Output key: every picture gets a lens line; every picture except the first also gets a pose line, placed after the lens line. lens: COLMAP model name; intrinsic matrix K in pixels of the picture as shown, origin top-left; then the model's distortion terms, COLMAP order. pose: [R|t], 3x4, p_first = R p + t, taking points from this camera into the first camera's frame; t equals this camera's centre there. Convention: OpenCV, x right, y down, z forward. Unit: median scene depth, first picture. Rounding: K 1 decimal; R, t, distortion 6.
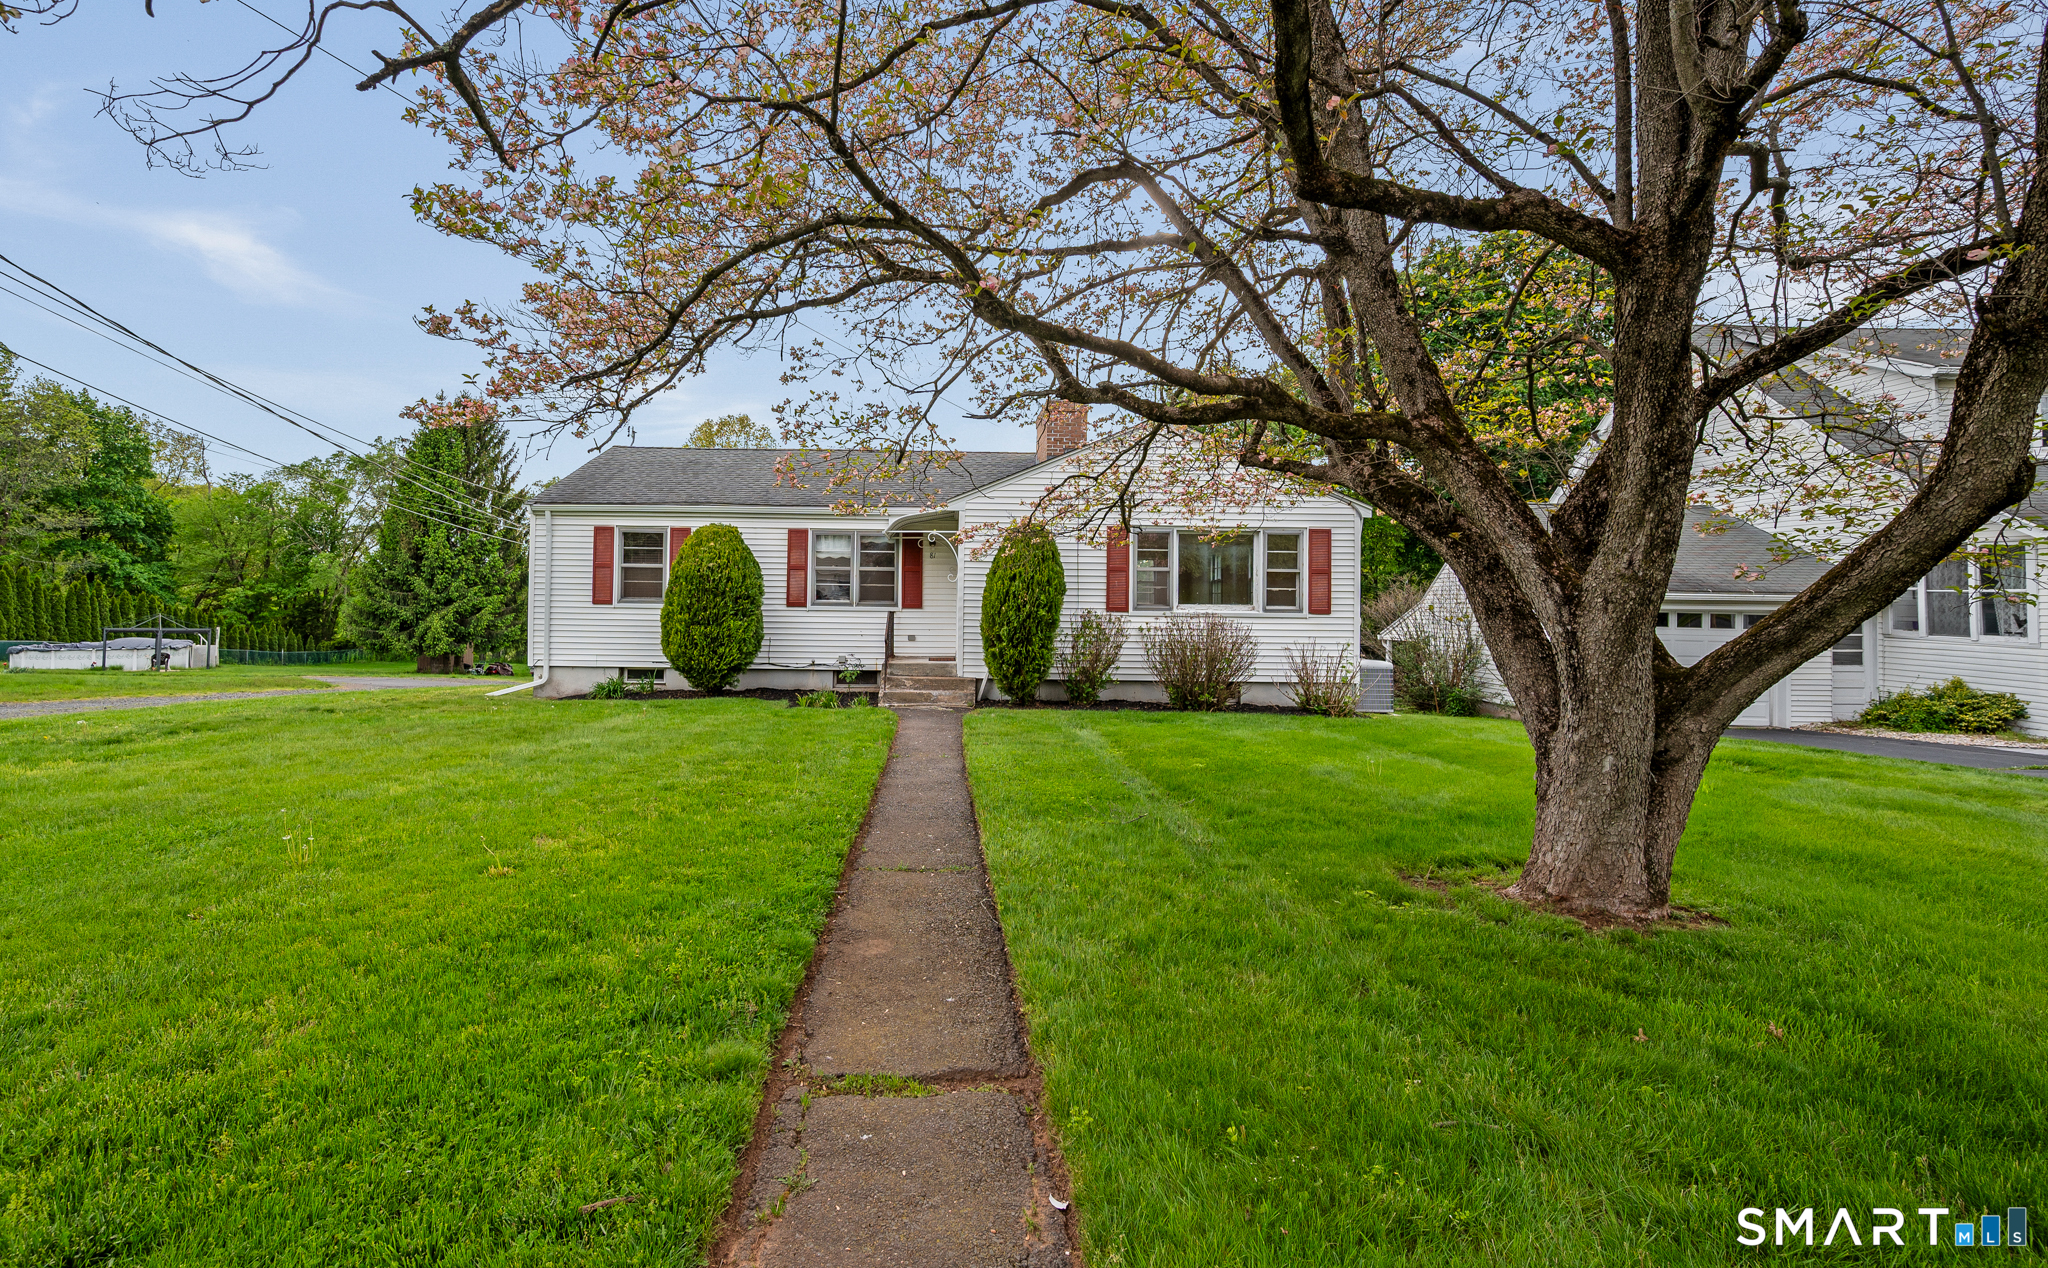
lens RADIAL K [[939.8, 0, 1024.0], [0, 939.8, 634.0], [0, 0, 1]] dist [0.000060, -0.000170]
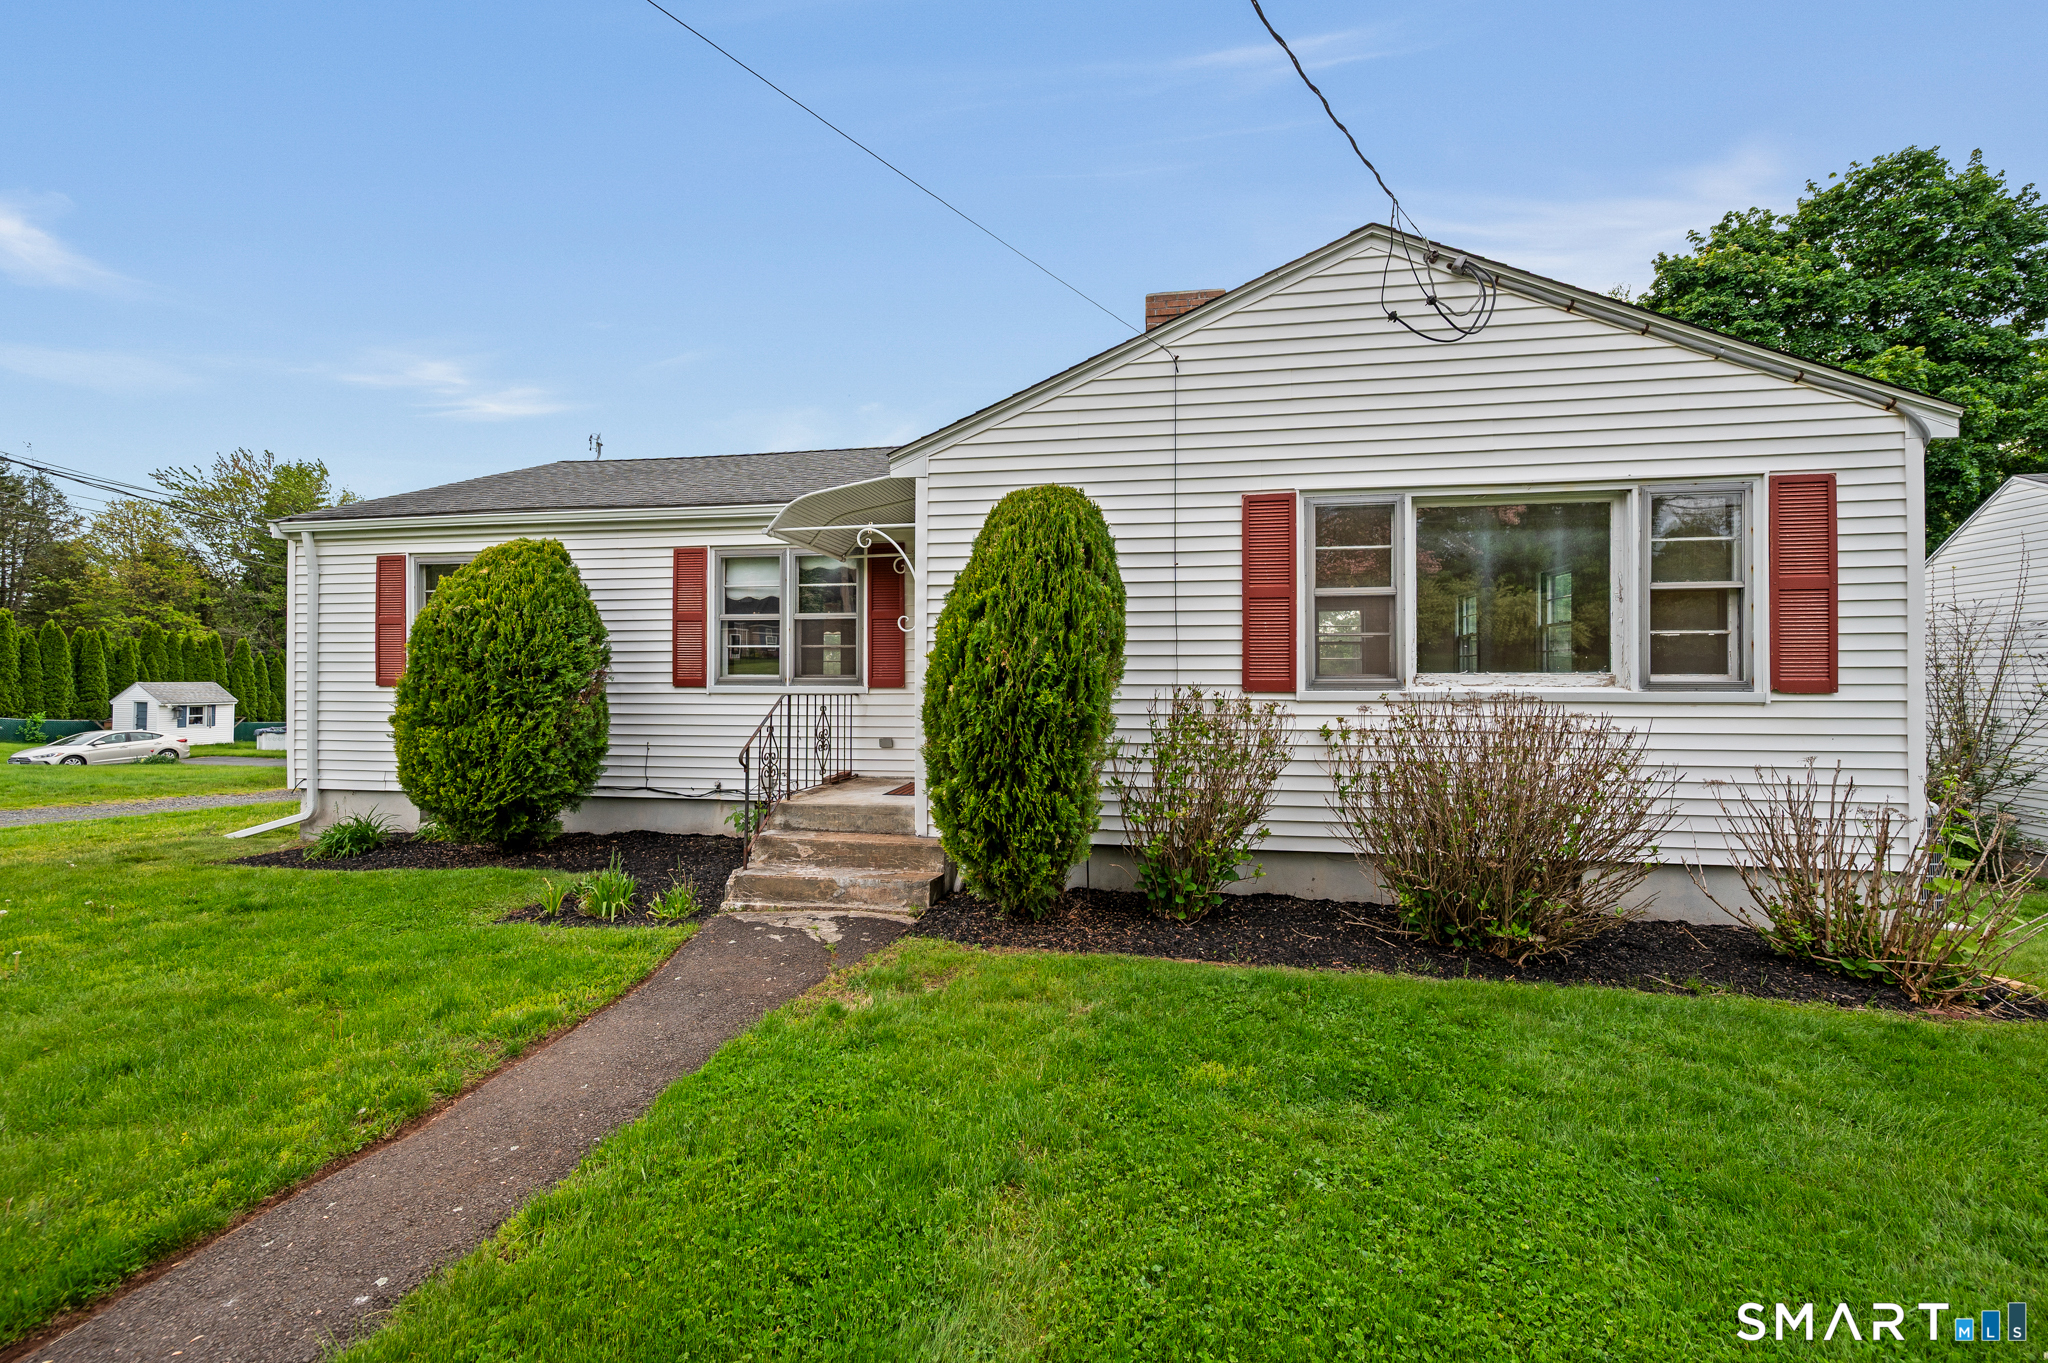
lens RADIAL K [[968.6, 0, 1024.0], [0, 968.6, 681.5], [0, 0, 1]] dist [0.022894, 0.000060]
pose [[0.979814, -0.012270, -0.199535, 0.077328], [0.006734, 0.999574, -0.028400, -0.016336], [0.199798, 0.026483, 0.979479, 0.533359]]
